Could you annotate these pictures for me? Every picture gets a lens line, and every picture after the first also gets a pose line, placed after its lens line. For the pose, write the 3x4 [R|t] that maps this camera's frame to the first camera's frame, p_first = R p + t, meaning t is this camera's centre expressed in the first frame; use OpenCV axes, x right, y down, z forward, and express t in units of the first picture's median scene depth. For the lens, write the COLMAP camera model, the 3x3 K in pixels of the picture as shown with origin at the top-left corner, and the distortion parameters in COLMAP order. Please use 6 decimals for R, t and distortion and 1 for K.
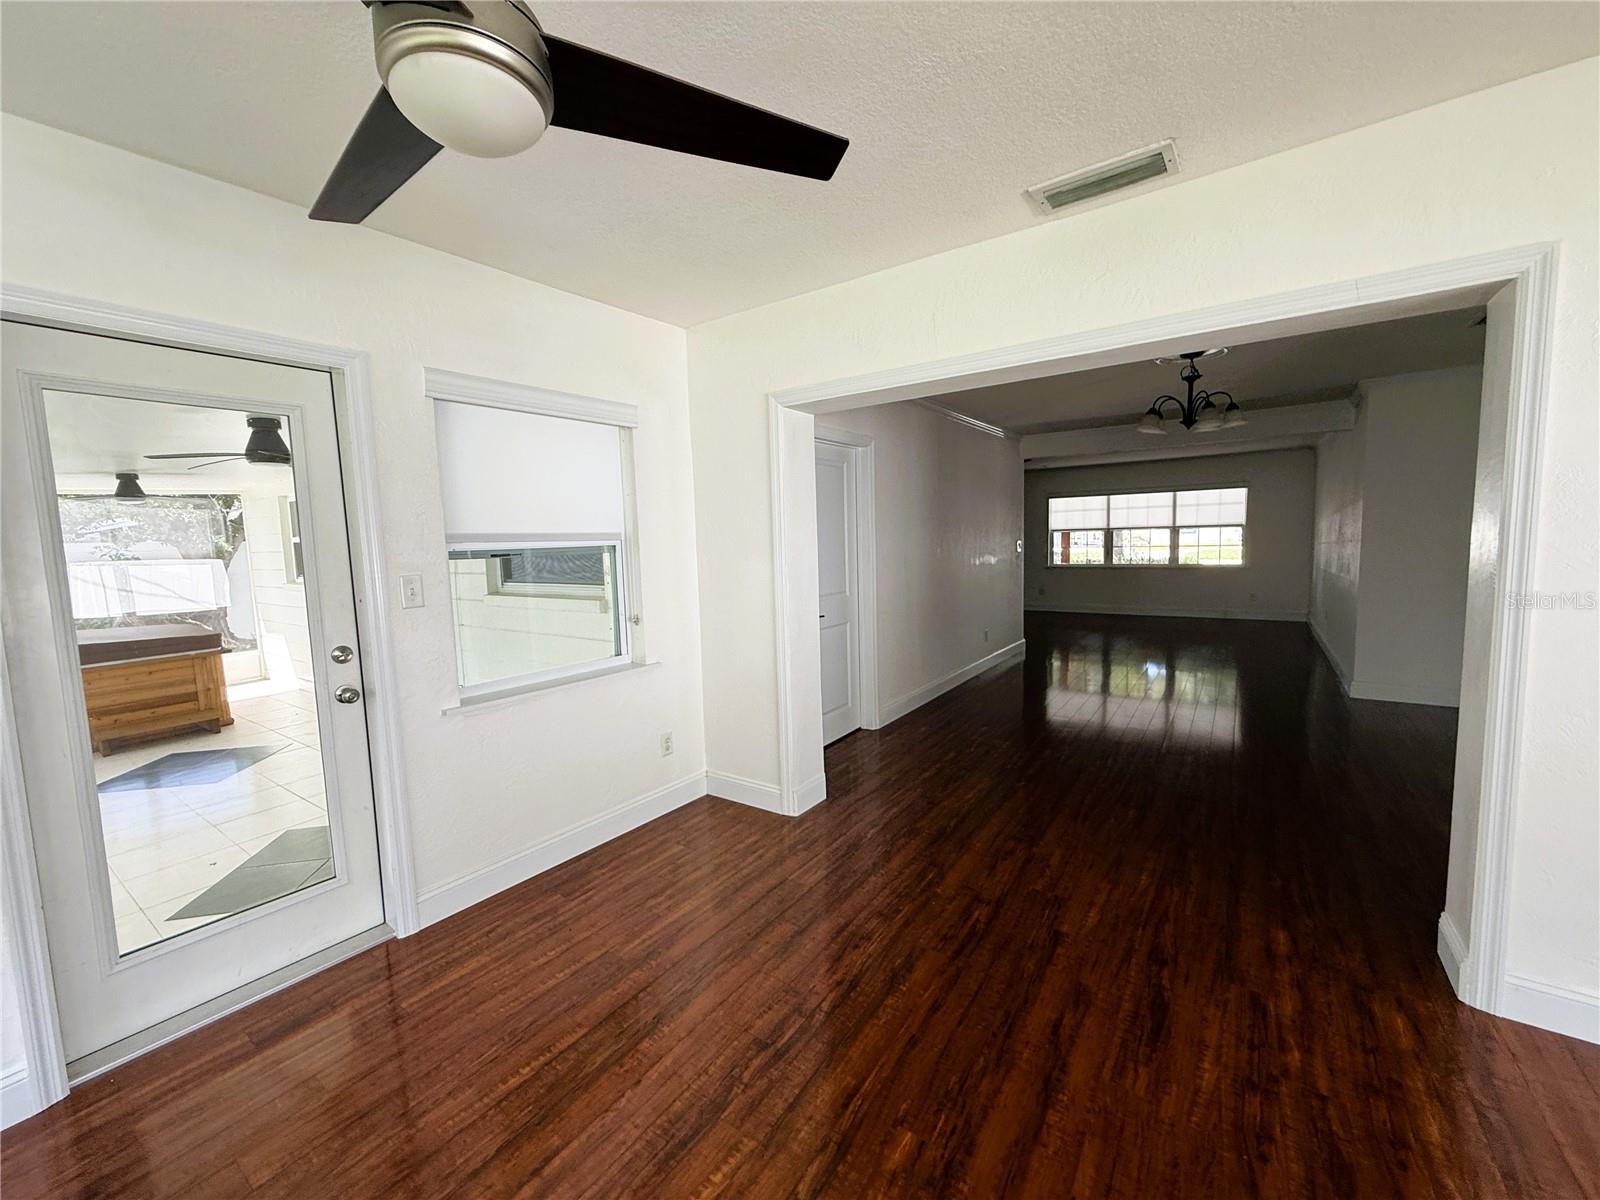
lens RADIAL K [[644.5, 0, 806.9], [0, 644.5, 597.8], [0, 0, 1]] dist [0.001401, 0.000110]
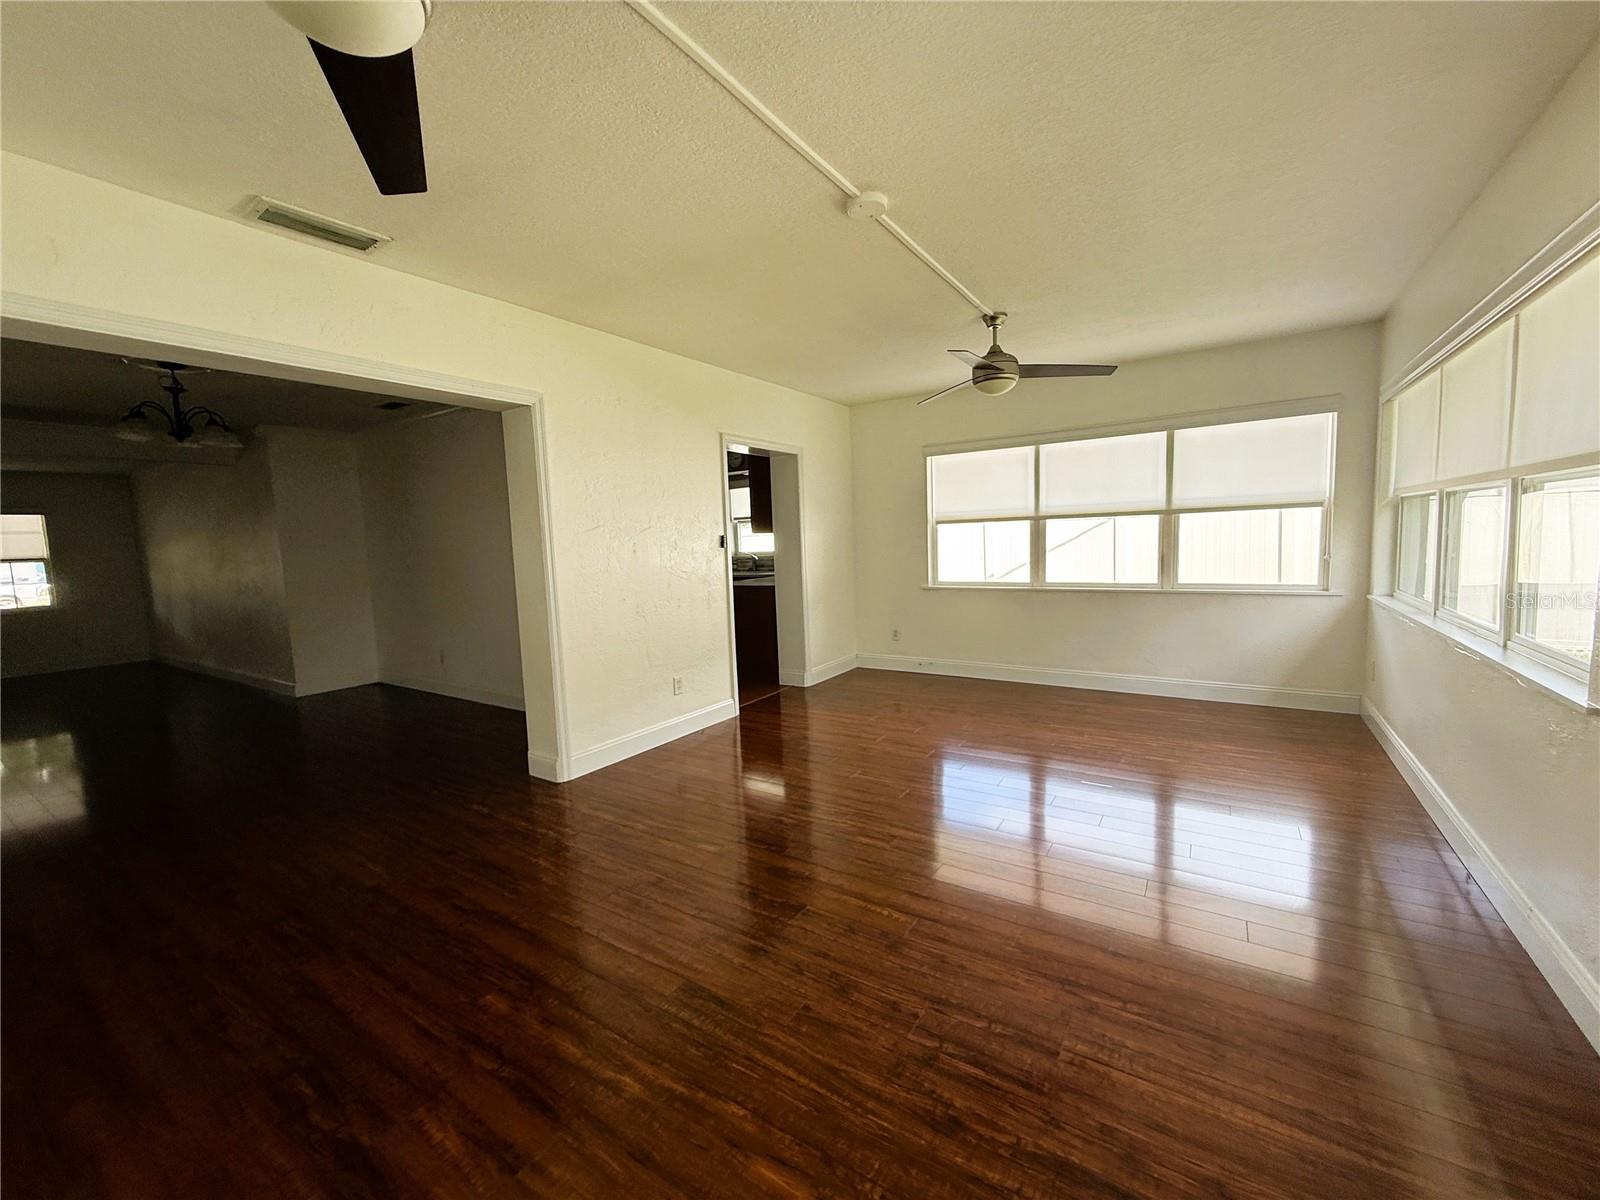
lens RADIAL K [[644.5, 0, 803.5], [0, 644.5, 598.5], [0, 0, 1]] dist [0.001401, 0.000110]
pose [[-0.023241, -0.060561, 0.997894, -0.762675], [0.132583, 0.989160, 0.063119, 0.059848], [-0.990899, 0.133771, -0.014960, 0.234838]]
